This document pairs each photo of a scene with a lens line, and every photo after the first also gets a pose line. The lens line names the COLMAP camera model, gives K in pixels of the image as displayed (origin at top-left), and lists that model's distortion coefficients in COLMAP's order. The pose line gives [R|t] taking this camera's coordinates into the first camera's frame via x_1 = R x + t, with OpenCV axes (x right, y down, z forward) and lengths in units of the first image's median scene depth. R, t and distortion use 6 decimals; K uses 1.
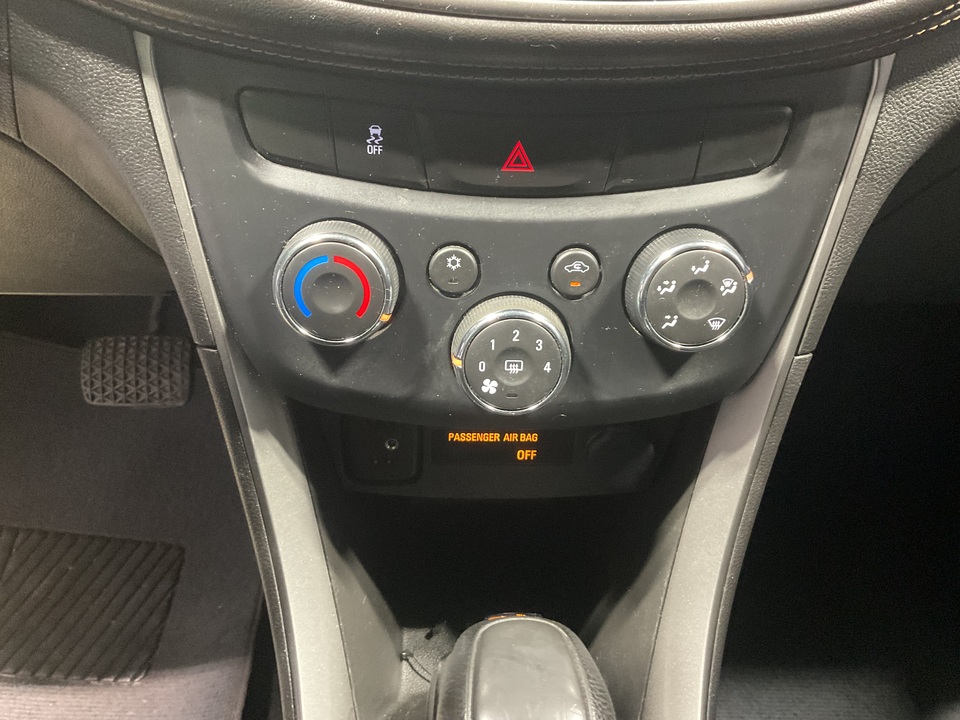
lens RADIAL K [[777.4, 0, 480.0], [0, 777.4, 360.0], [0, 0, 1]] dist [0.052393, -0.104435]
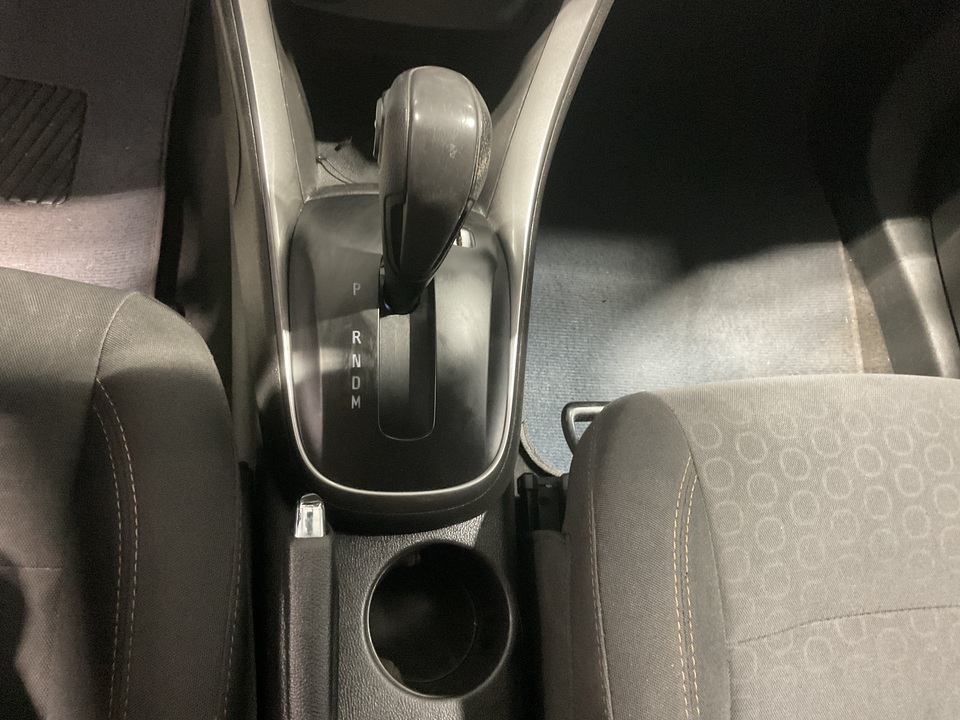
lens RADIAL K [[777.4, 0, 480.0], [0, 777.4, 360.0], [0, 0, 1]] dist [0.052393, -0.104435]
pose [[0.978425, 0.026665, 0.204875, -0.118857], [-0.110692, 0.904959, 0.410849, 0.147916], [-0.174448, -0.424663, 0.888386, -0.450936]]
